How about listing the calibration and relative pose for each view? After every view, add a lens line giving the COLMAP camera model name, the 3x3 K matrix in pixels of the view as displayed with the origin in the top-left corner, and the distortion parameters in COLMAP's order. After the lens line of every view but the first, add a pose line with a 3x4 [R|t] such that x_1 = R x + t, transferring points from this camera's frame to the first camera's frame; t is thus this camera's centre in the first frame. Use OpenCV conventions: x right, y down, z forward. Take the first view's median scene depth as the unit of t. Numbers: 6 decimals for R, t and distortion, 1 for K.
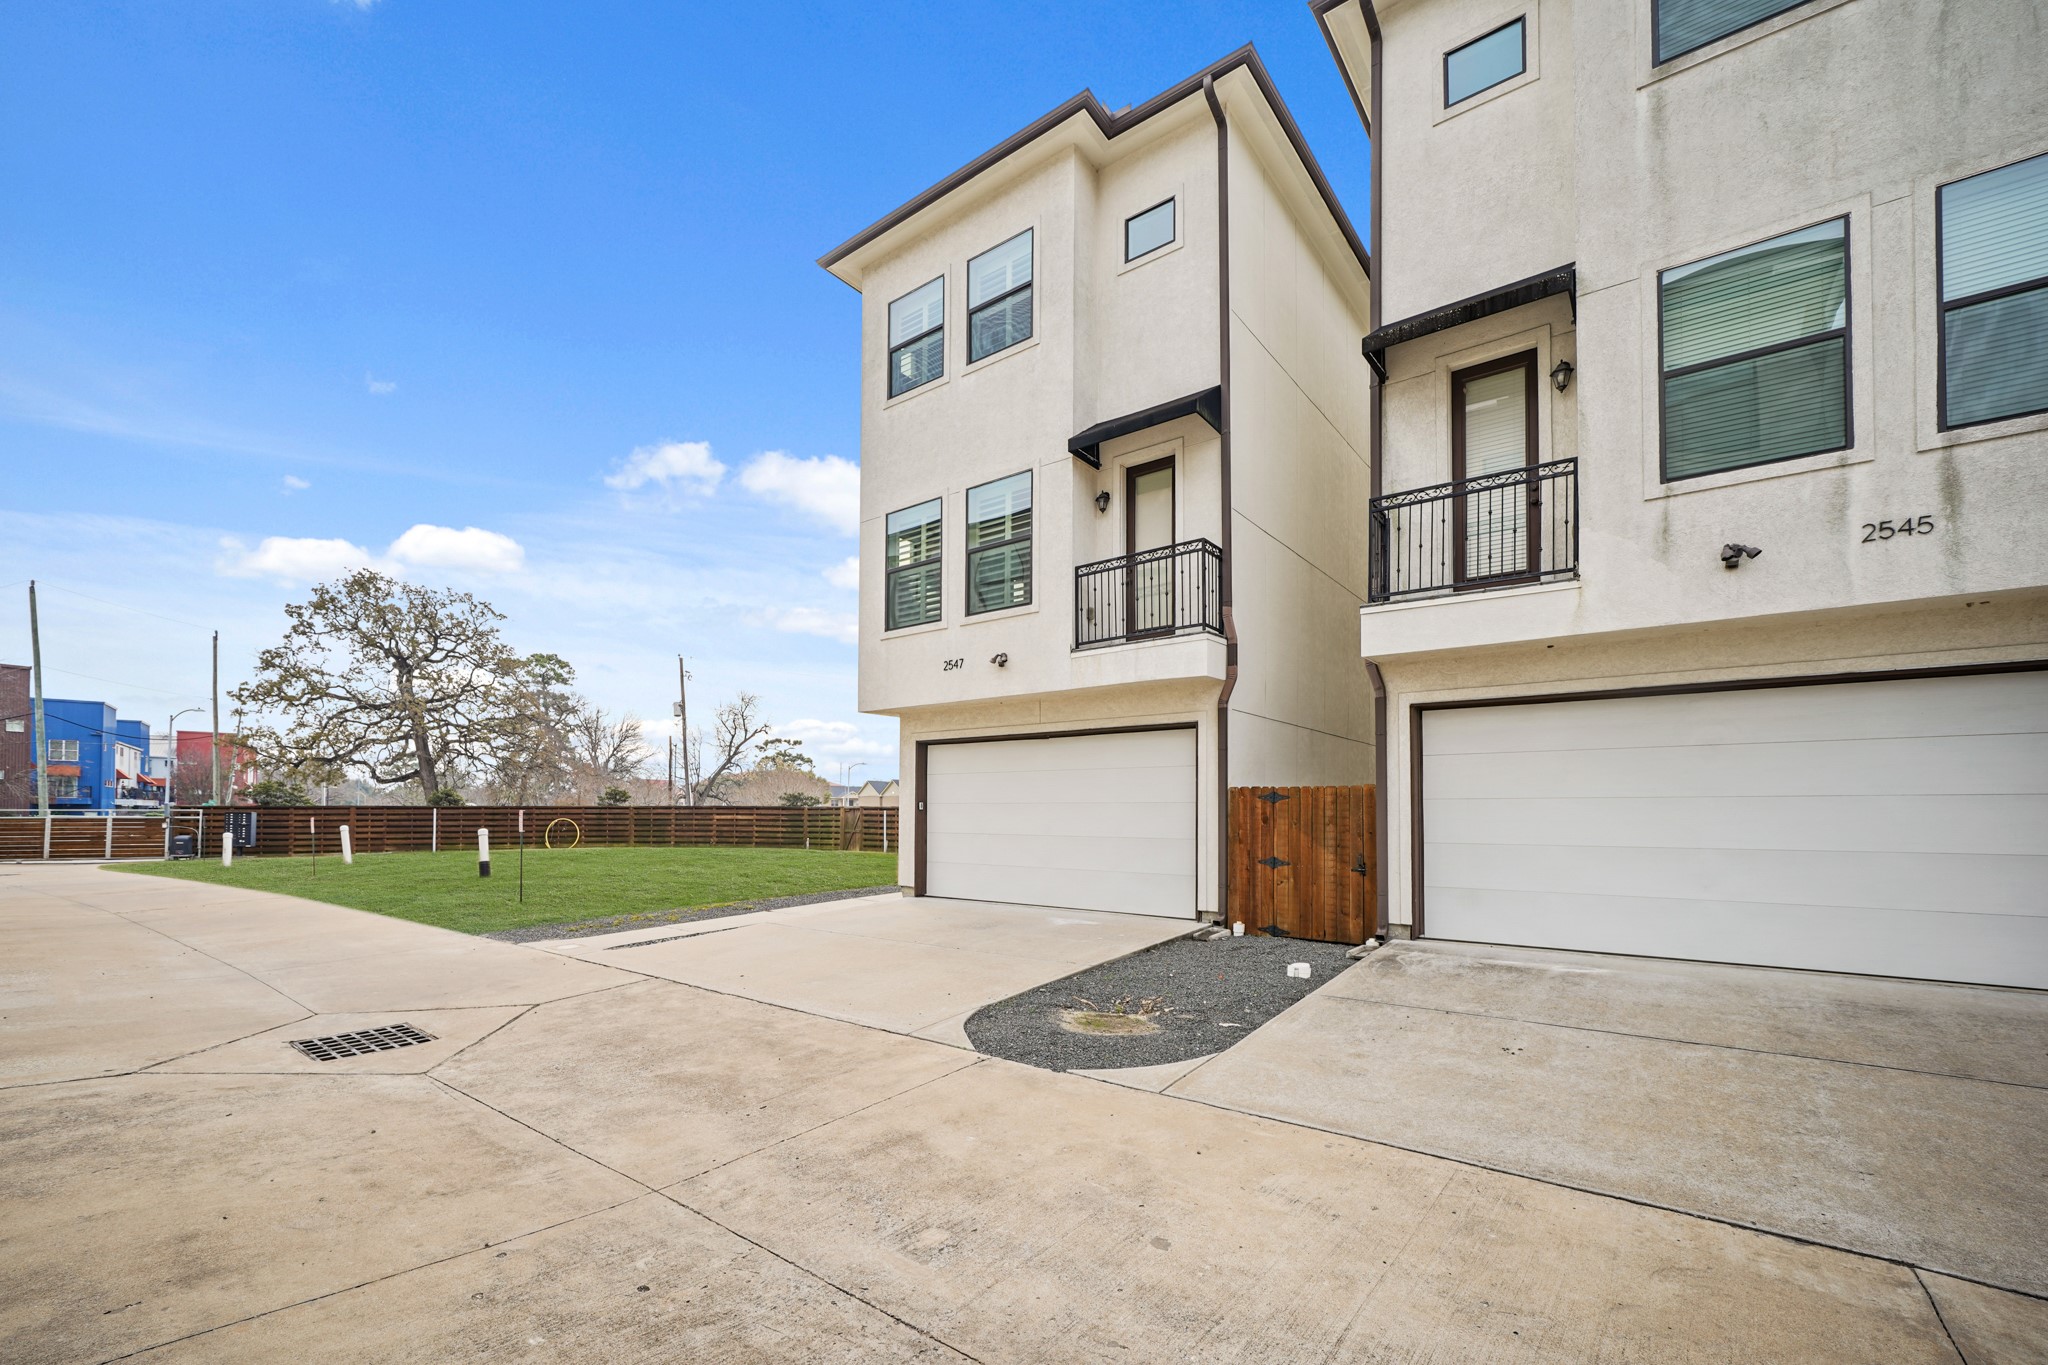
lens RADIAL K [[782.5, 0, 1026.1], [0, 782.5, 829.7], [0, 0, 1]] dist [-0.001127, 0.000069]
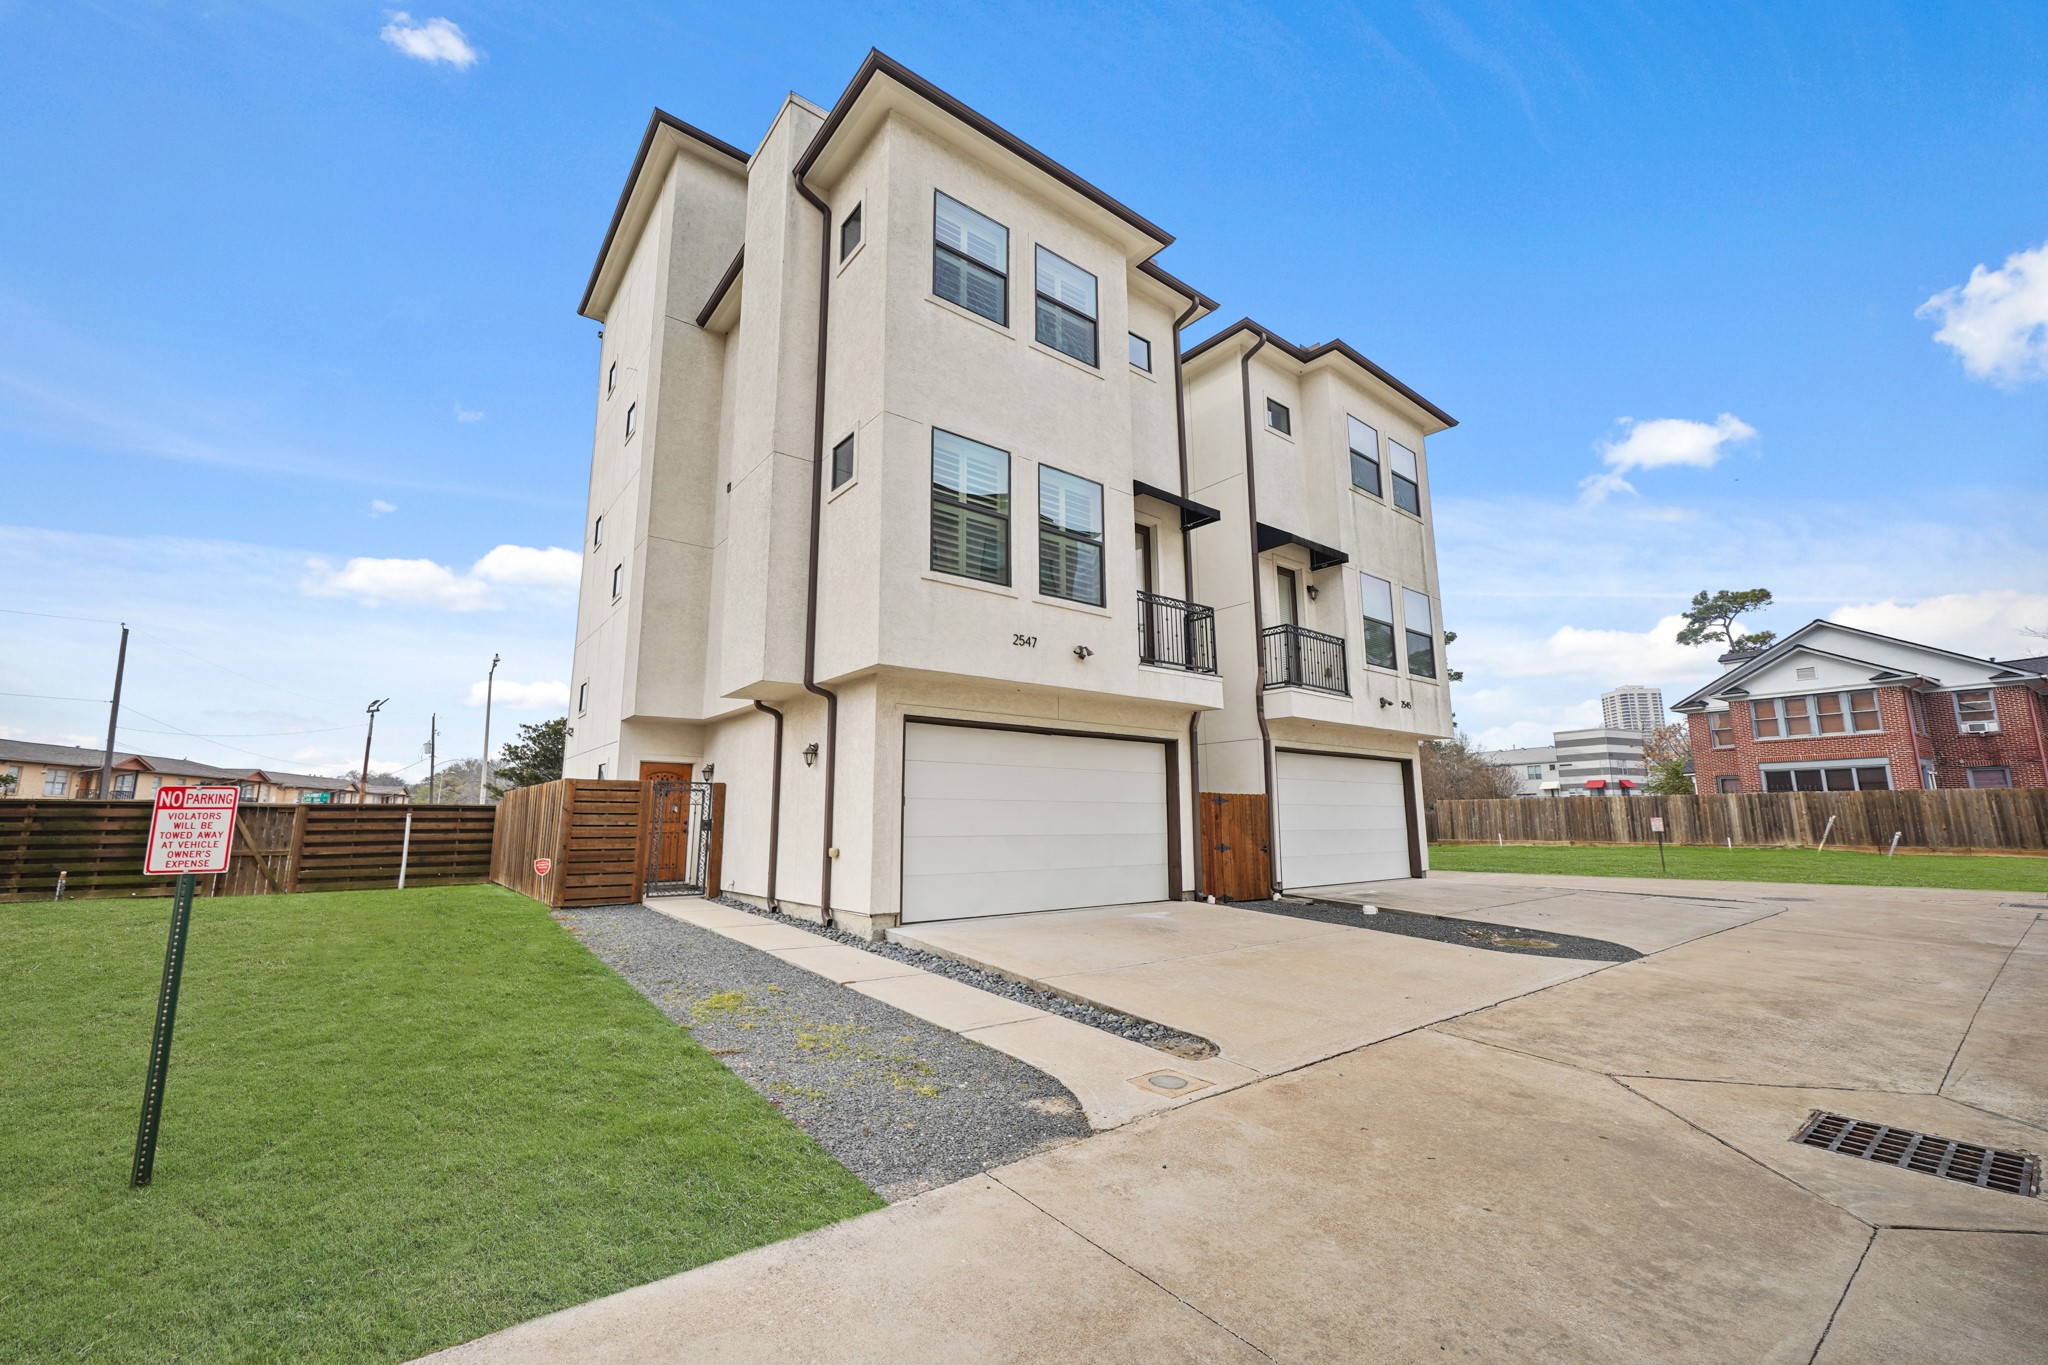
lens RADIAL K [[796.4, 0, 1023.4], [0, 796.4, 680.4], [0, 0, 1]] dist [-0.008171, 0.000856]
pose [[0.291505, 0.143552, 0.945737, -1.027671], [0.002873, 0.988540, -0.150934, -0.035283], [-0.956565, 0.046716, 0.287752, 0.818620]]
